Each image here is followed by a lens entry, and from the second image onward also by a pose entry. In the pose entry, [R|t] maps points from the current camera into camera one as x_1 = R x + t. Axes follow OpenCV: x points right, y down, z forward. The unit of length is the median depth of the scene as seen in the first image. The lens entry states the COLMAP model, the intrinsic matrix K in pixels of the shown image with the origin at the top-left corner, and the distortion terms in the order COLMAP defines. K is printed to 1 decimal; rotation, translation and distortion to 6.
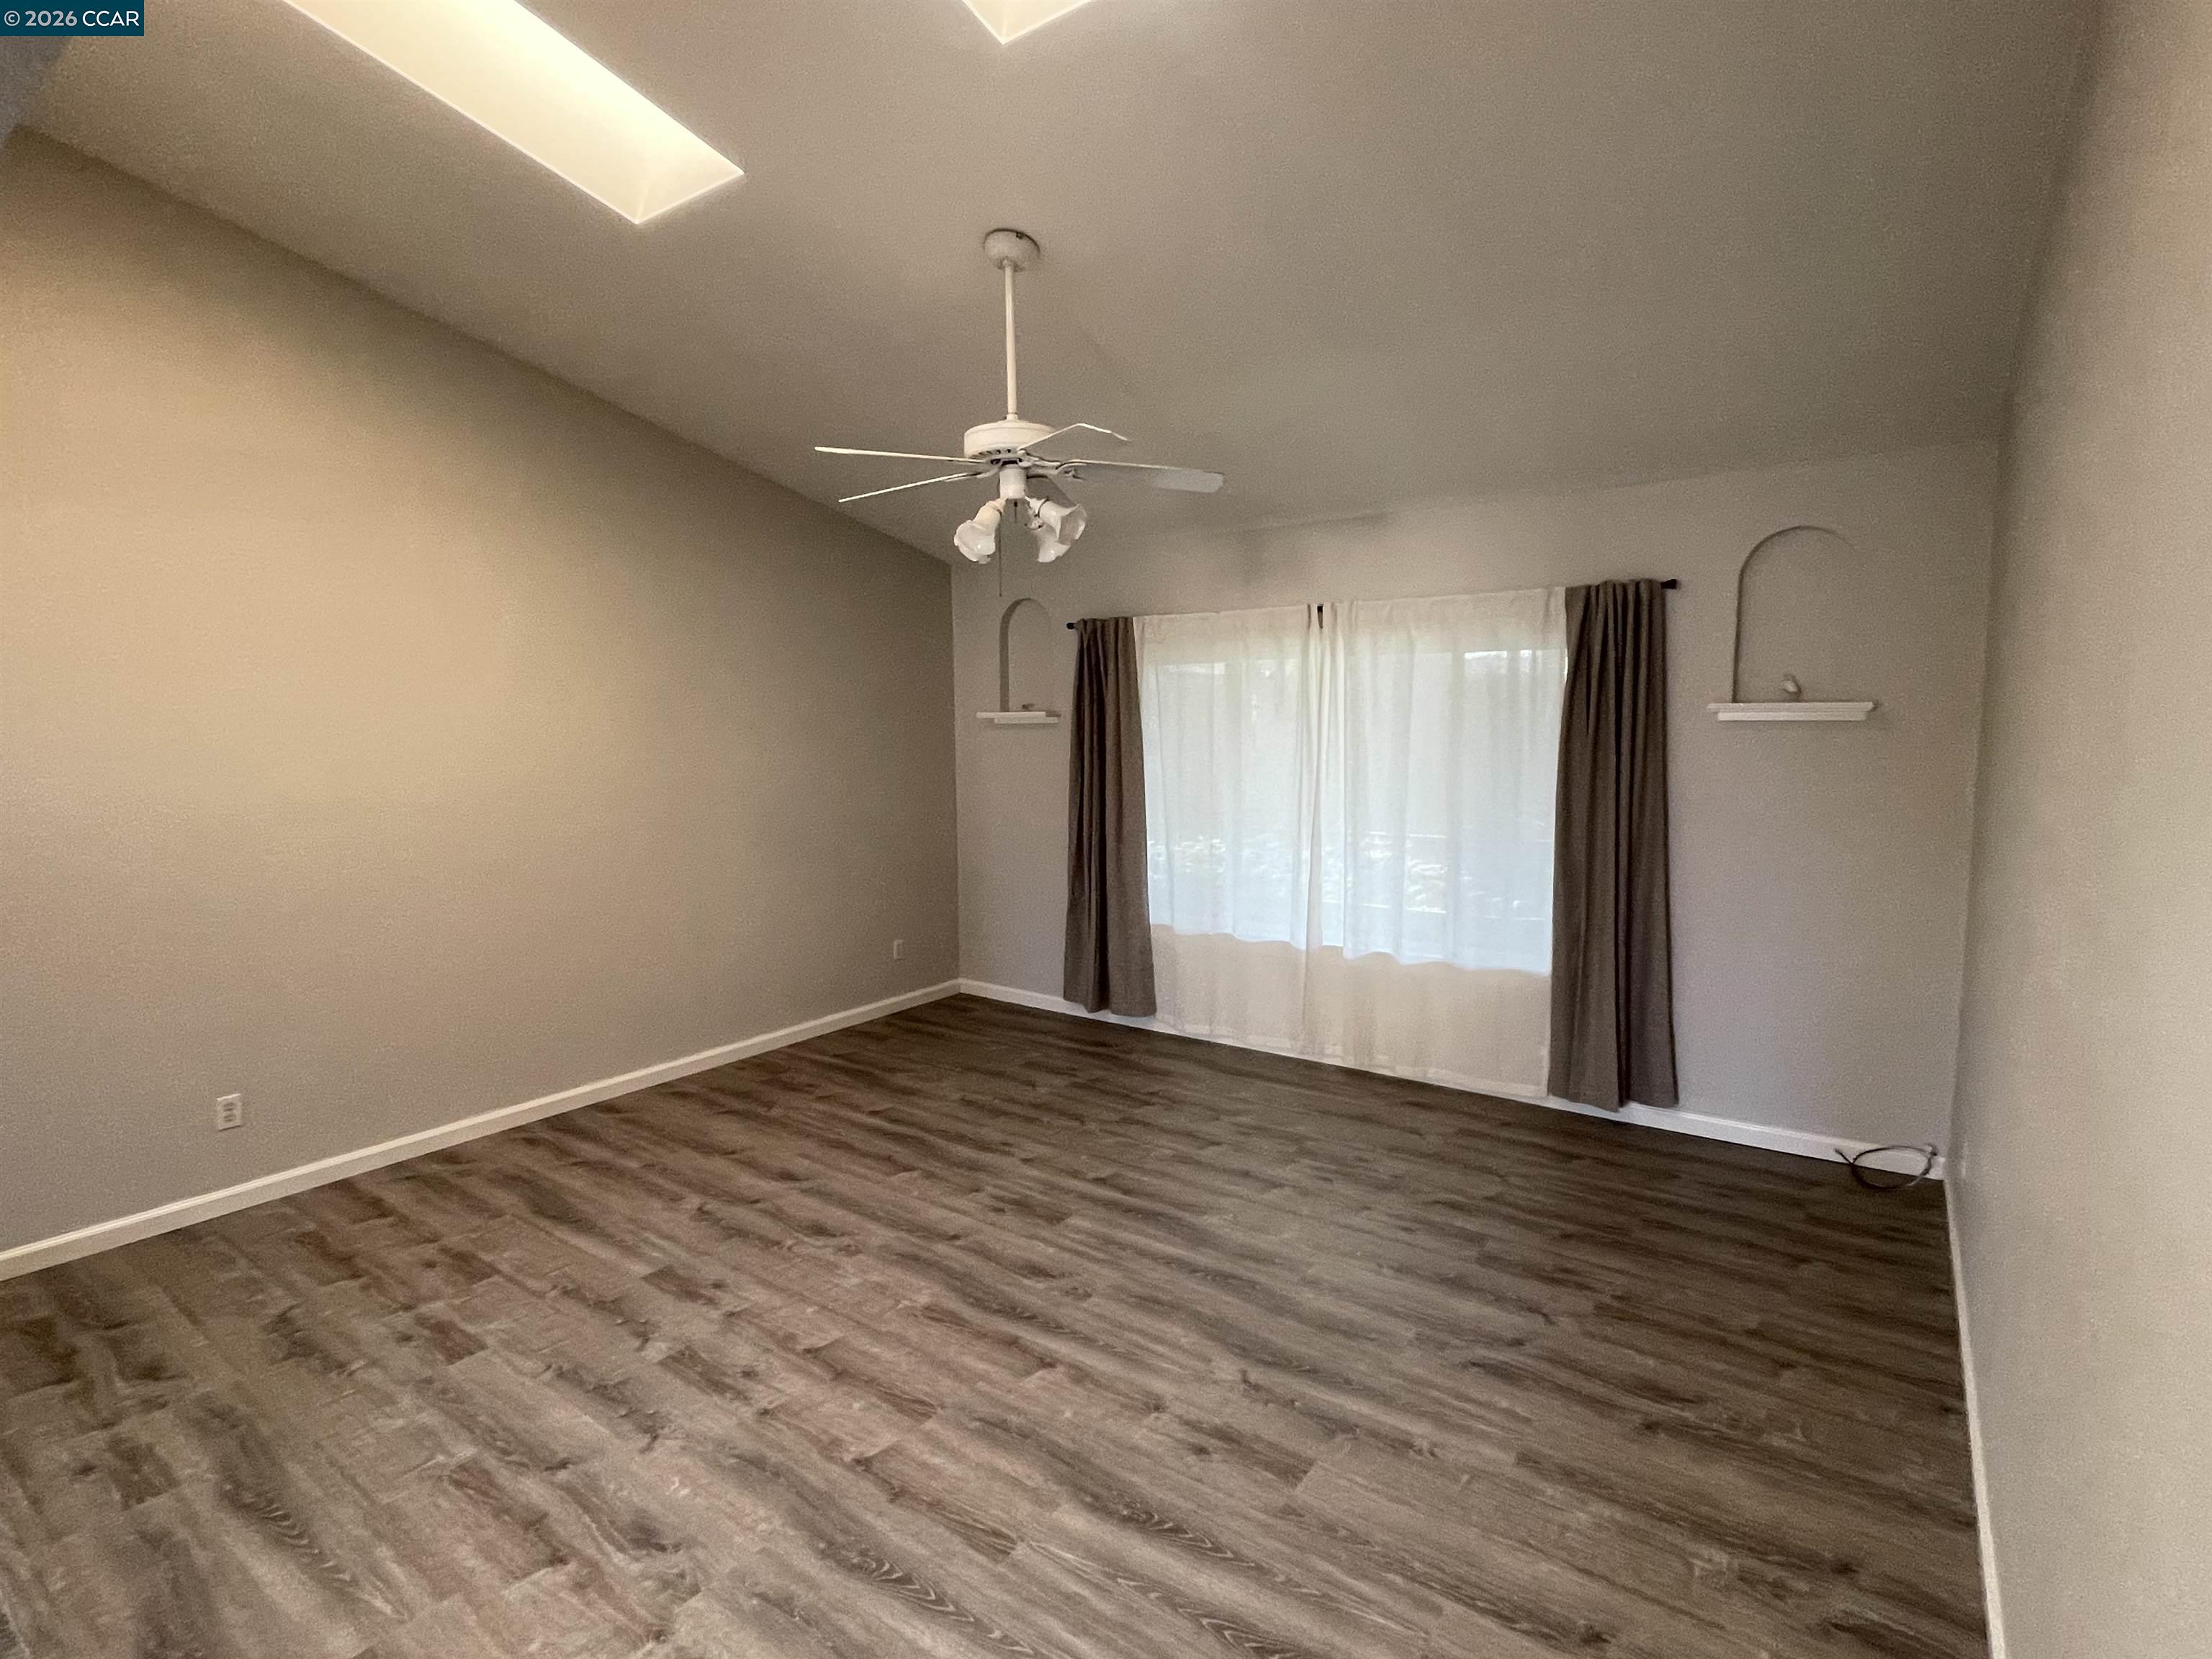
lens RADIAL K [[1112.2, 0, 1111.7], [0, 1112.2, 821.2], [0, 0, 1]] dist [-0.002370, 0.000013]
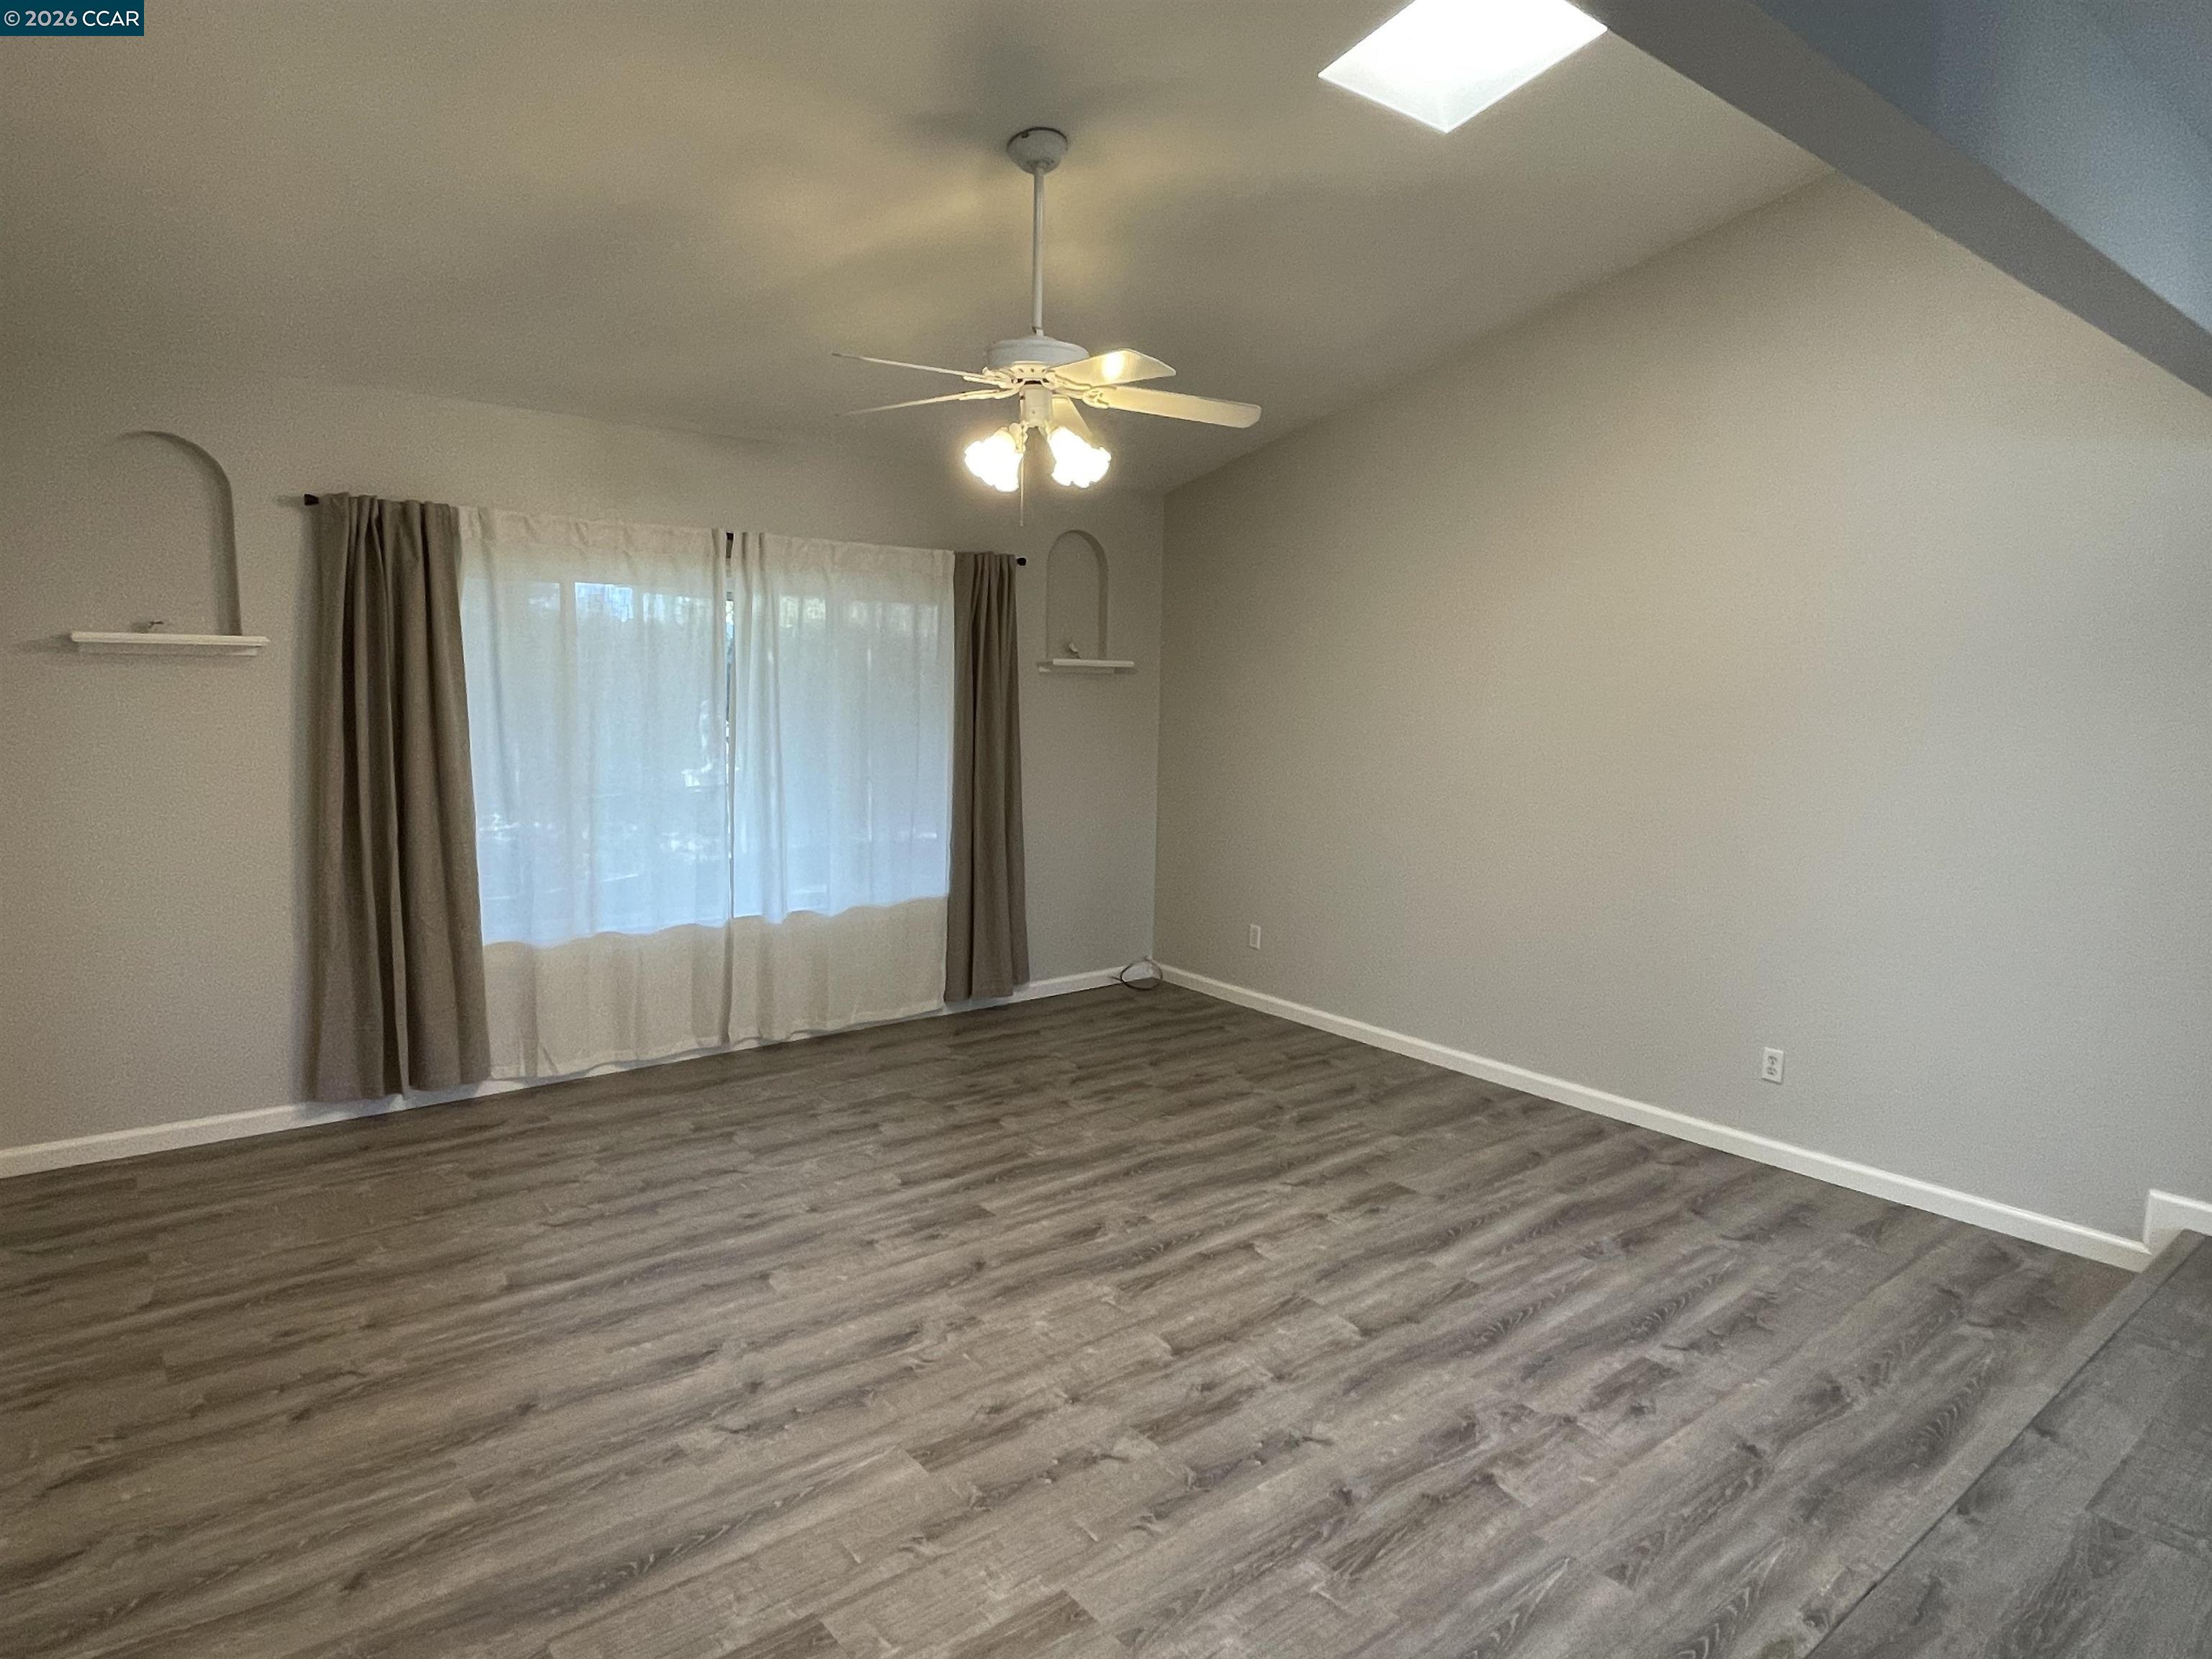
lens RADIAL K [[1332.9, 0, 1110.5], [0, 1332.9, 836.3], [0, 0, 1]] dist [-0.004353, -0.002711]
pose [[0.237421, -0.103580, 0.965869, -1.130128], [0.070968, 0.993491, 0.089098, -0.040391], [-0.968811, 0.047392, 0.243227, 0.667365]]
